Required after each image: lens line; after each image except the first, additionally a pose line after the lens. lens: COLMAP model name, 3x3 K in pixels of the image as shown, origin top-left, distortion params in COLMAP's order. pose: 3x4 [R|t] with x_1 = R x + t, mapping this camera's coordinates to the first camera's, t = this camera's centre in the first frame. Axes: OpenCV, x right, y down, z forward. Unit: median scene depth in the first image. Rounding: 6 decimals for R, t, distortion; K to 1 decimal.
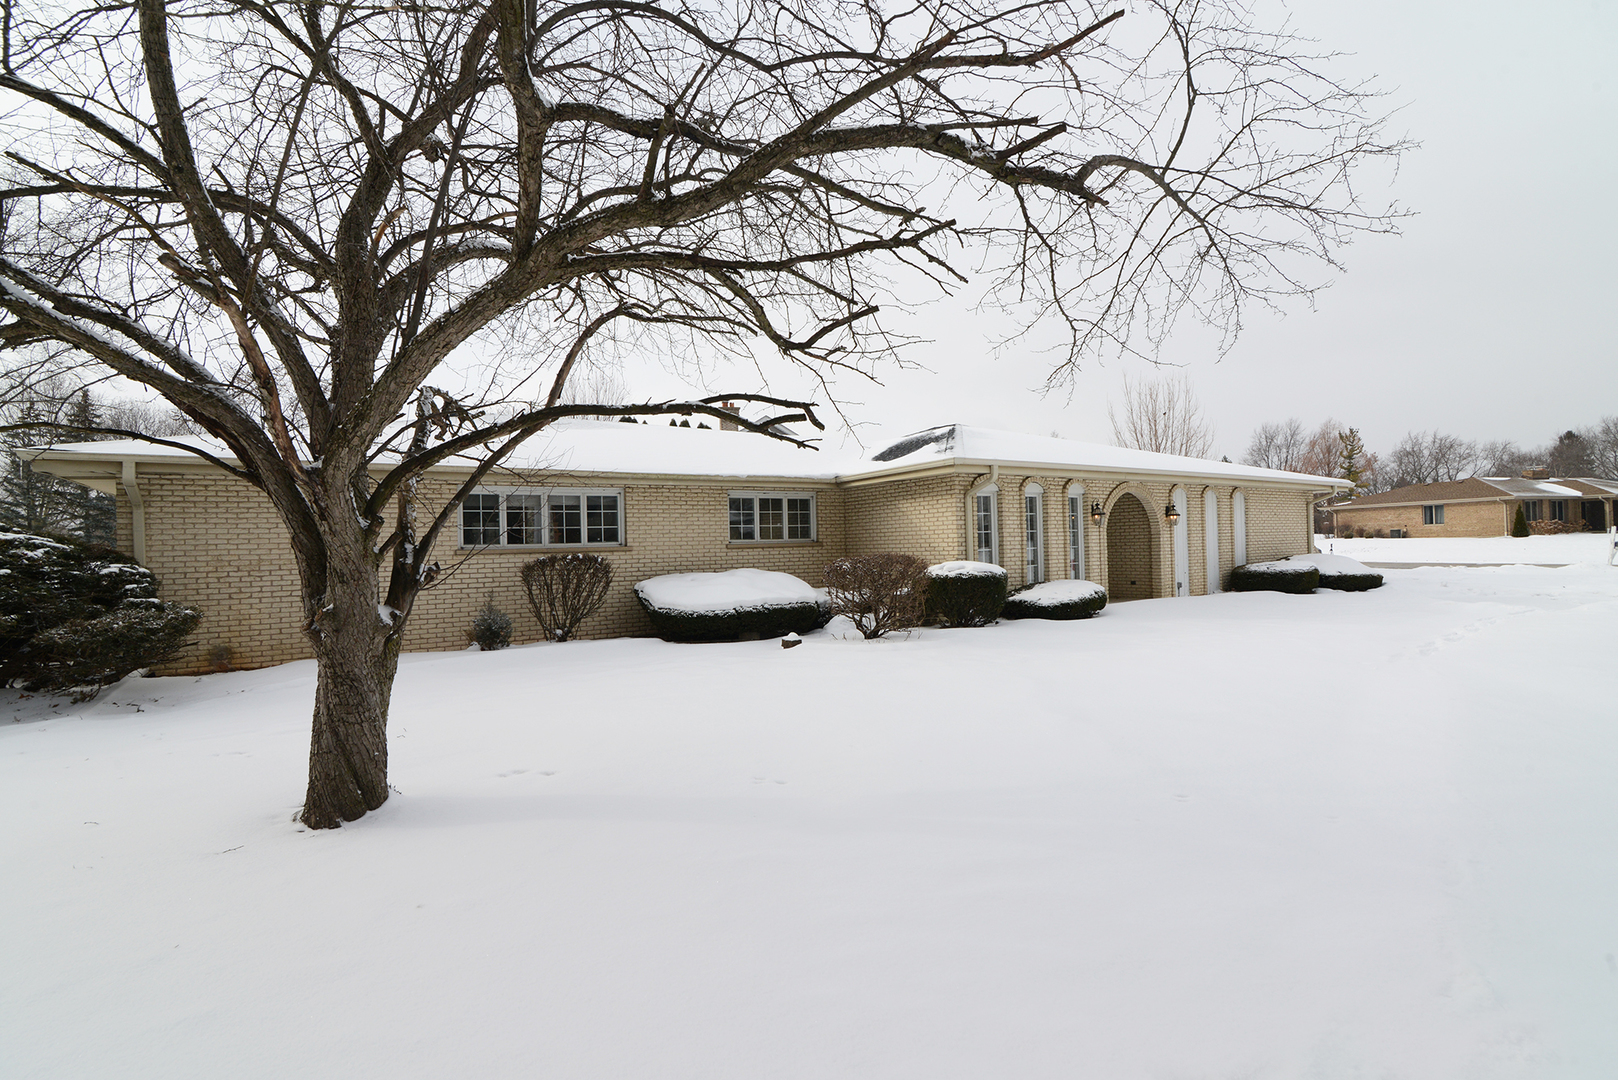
lens RADIAL K [[750.0, 0, 813.3], [0, 750.0, 539.4], [0, 0, 1]] dist [-0.003185, -0.000179]
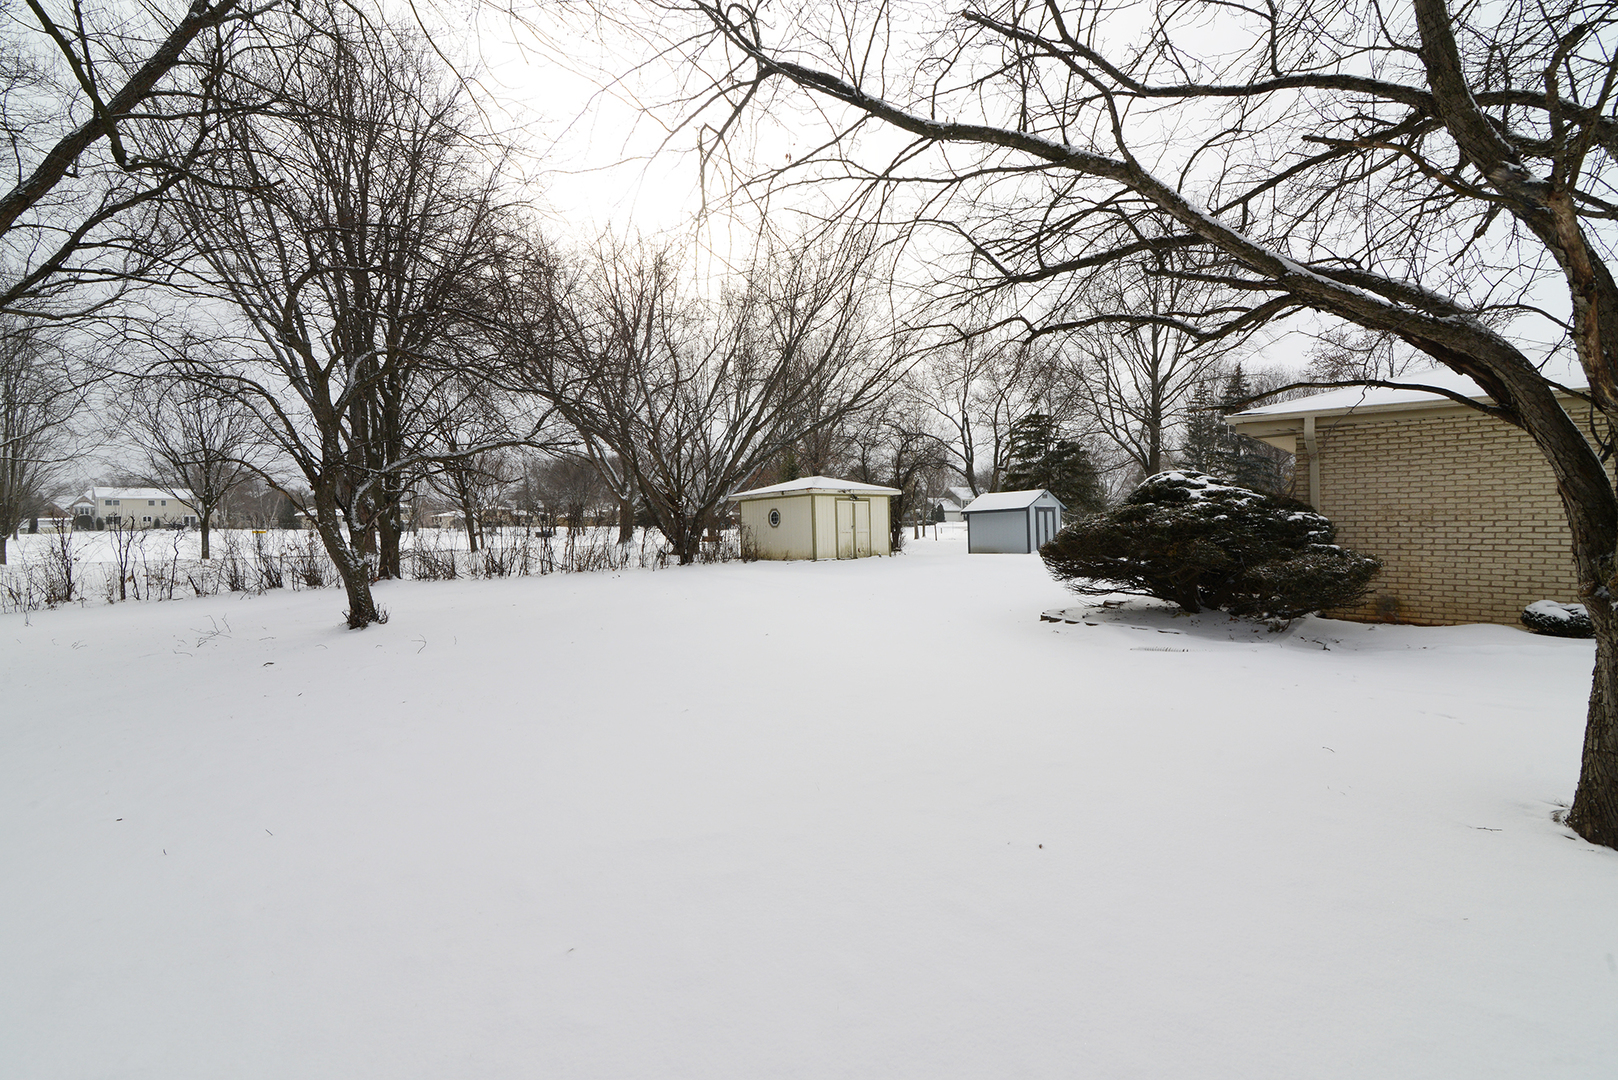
lens RADIAL K [[750.0, 0, 809.6], [0, 750.0, 542.7], [0, 0, 1]] dist [-0.003185, -0.000179]
pose [[0.304116, 0.051969, -0.951216, -0.100063], [0.015323, 0.998115, 0.059431, 0.001639], [0.952512, -0.032649, 0.302747, -0.023204]]
